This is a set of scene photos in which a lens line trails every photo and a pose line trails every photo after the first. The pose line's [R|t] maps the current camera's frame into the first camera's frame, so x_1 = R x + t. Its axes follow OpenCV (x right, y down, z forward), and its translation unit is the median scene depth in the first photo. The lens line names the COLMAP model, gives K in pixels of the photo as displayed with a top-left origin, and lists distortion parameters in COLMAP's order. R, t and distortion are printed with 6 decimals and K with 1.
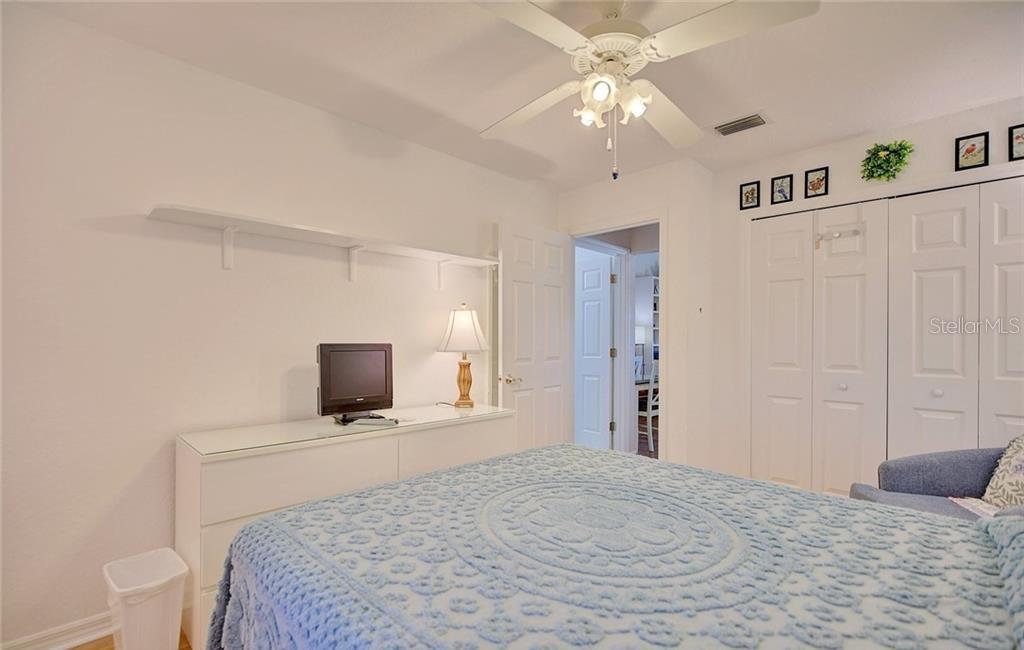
lens RADIAL K [[464.4, 0, 512.0], [0, 464.4, 342.3], [0, 0, 1]] dist [-0.003281, -0.000621]
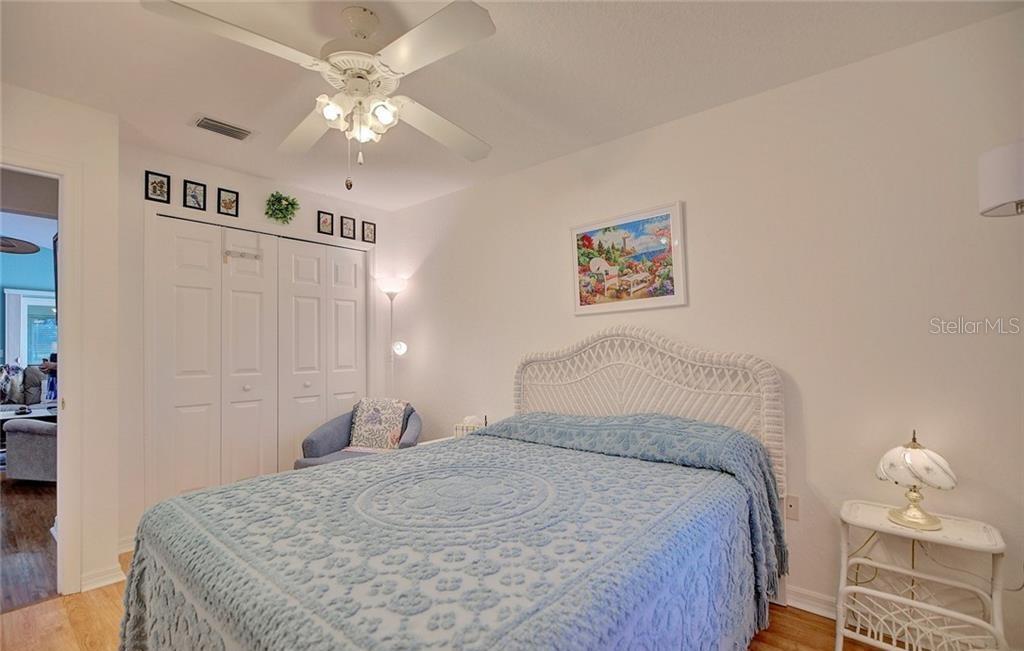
lens RADIAL K [[464.4, 0, 512.0], [0, 464.4, 342.8], [0, 0, 1]] dist [-0.003281, -0.000621]
pose [[-0.082497, 0.003765, 0.996584, -0.506740], [0.009198, 0.999953, -0.003016, -0.006807], [-0.996549, 0.008918, -0.082528, 0.454548]]
